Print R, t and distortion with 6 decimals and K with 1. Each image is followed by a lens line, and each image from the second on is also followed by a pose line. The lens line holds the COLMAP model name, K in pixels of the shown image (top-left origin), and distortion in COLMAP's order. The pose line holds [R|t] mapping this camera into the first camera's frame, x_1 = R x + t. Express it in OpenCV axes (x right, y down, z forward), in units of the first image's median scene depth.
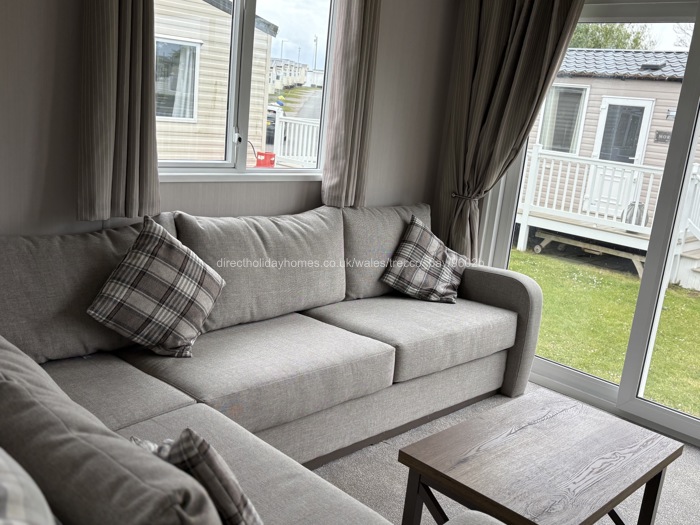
lens RADIAL K [[705.0, 0, 350.0], [0, 705.0, 262.5], [0, 0, 1]] dist [0.013552, -0.011939]
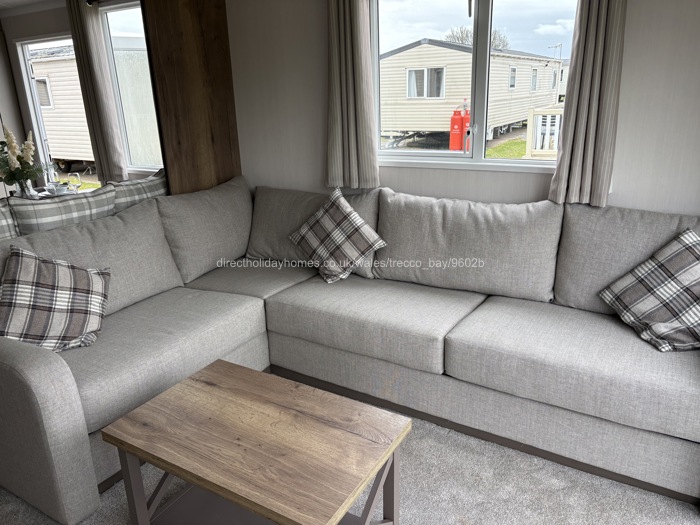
lens RADIAL K [[530.5, 0, 350.0], [0, 530.5, 262.5], [0, 0, 1]] dist [0.042963, -0.043043]
pose [[0.222715, 0.201173, -0.953901, 0.696248], [-0.165316, 0.972099, 0.166413, -0.083692], [0.960765, 0.120633, 0.249758, 0.638357]]
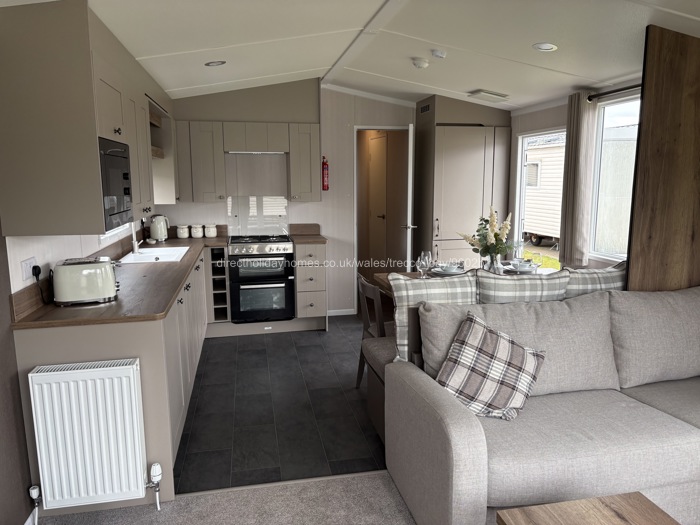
lens RADIAL K [[530.5, 0, 350.0], [0, 530.5, 262.5], [0, 0, 1]] dist [0.042963, -0.043043]
pose [[-0.563841, 0.036376, -0.825082, 0.686841], [-0.233119, 0.951395, 0.201253, -0.106634], [0.792300, 0.305817, -0.527956, 0.645011]]
